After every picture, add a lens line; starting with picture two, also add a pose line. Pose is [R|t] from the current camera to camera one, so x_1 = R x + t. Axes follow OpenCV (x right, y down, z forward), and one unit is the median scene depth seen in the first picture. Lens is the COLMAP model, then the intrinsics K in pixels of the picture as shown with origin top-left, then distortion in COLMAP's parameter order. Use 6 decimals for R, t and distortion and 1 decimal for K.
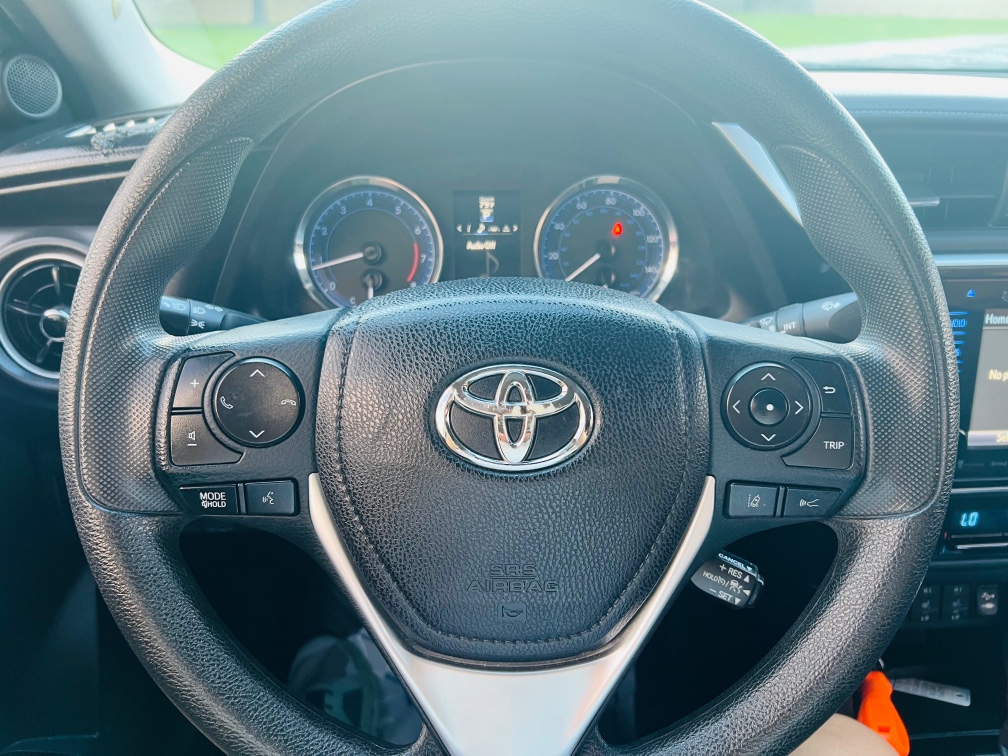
lens RADIAL K [[802.3, 0, 500.3], [0, 802.3, 410.6], [0, 0, 1]] dist [0.000509, -0.009912]
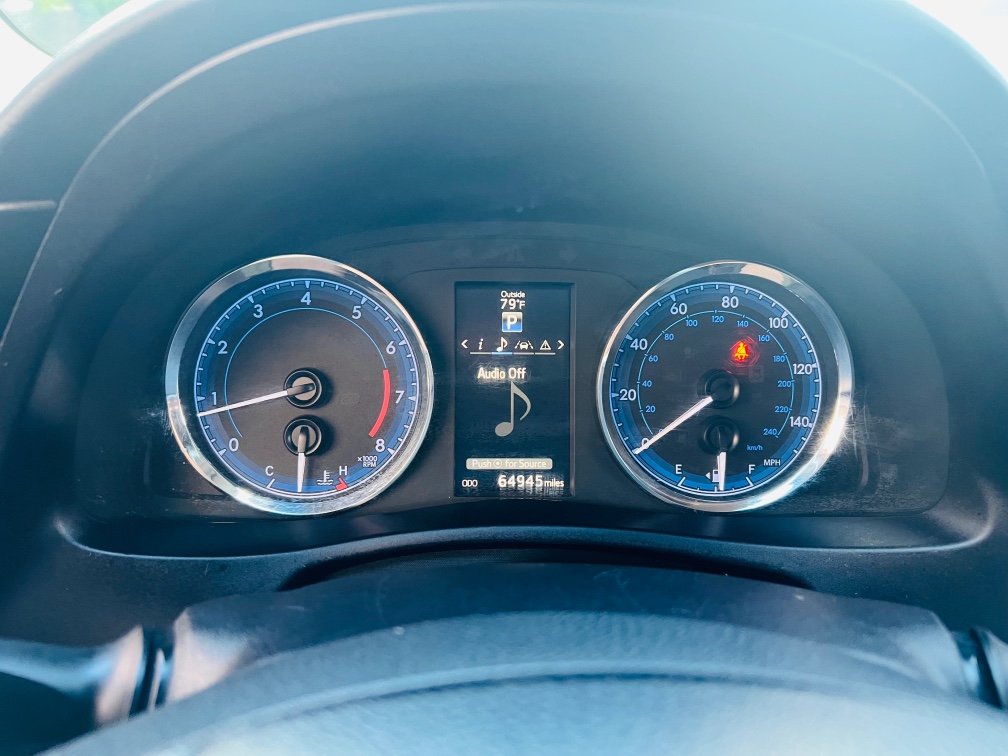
lens RADIAL K [[757.2, 0, 501.2], [0, 757.2, 392.9], [0, 0, 1]] dist [0.023118, -0.030810]
pose [[0.999871, 0.016013, 0.001066, -0.024899], [-0.015842, 0.995462, -0.093828, -0.144333], [-0.002563, 0.093799, 0.995588, 0.471128]]
